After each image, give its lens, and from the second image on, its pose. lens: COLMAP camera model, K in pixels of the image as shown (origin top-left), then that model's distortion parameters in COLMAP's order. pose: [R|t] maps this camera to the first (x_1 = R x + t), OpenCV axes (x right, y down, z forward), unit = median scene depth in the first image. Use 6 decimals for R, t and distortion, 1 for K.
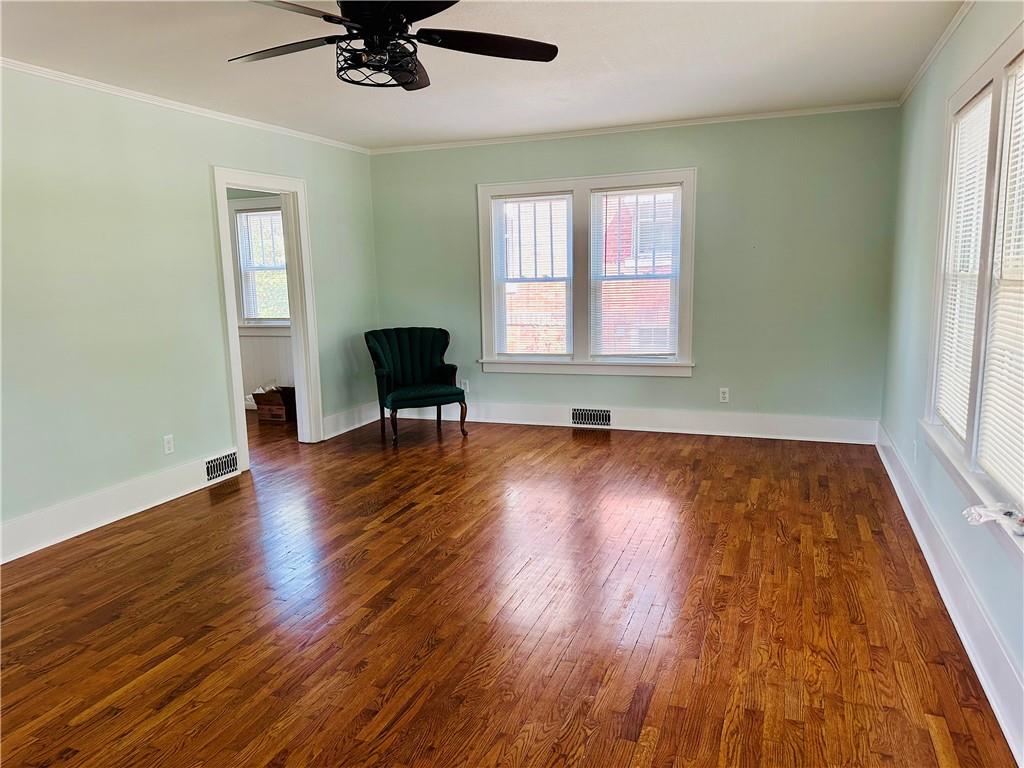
lens RADIAL K [[704.1, 0, 506.4], [0, 704.1, 382.5], [0, 0, 1]] dist [0.003545, -0.001687]
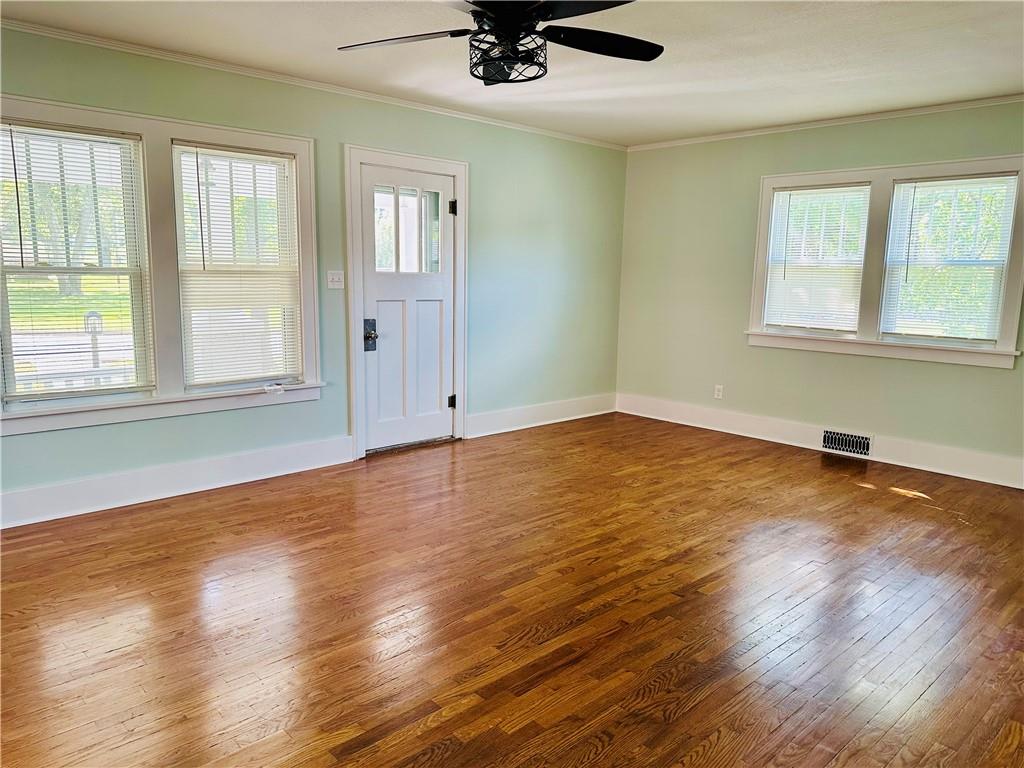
lens RADIAL K [[726.5, 0, 515.4], [0, 726.5, 386.4], [0, 0, 1]] dist [0.085288, -0.089786]
pose [[-0.904348, -0.060455, 0.422492, -0.555901], [0.071217, 0.954663, 0.289045, -0.249512], [-0.420811, 0.291486, -0.859042, 1.684268]]
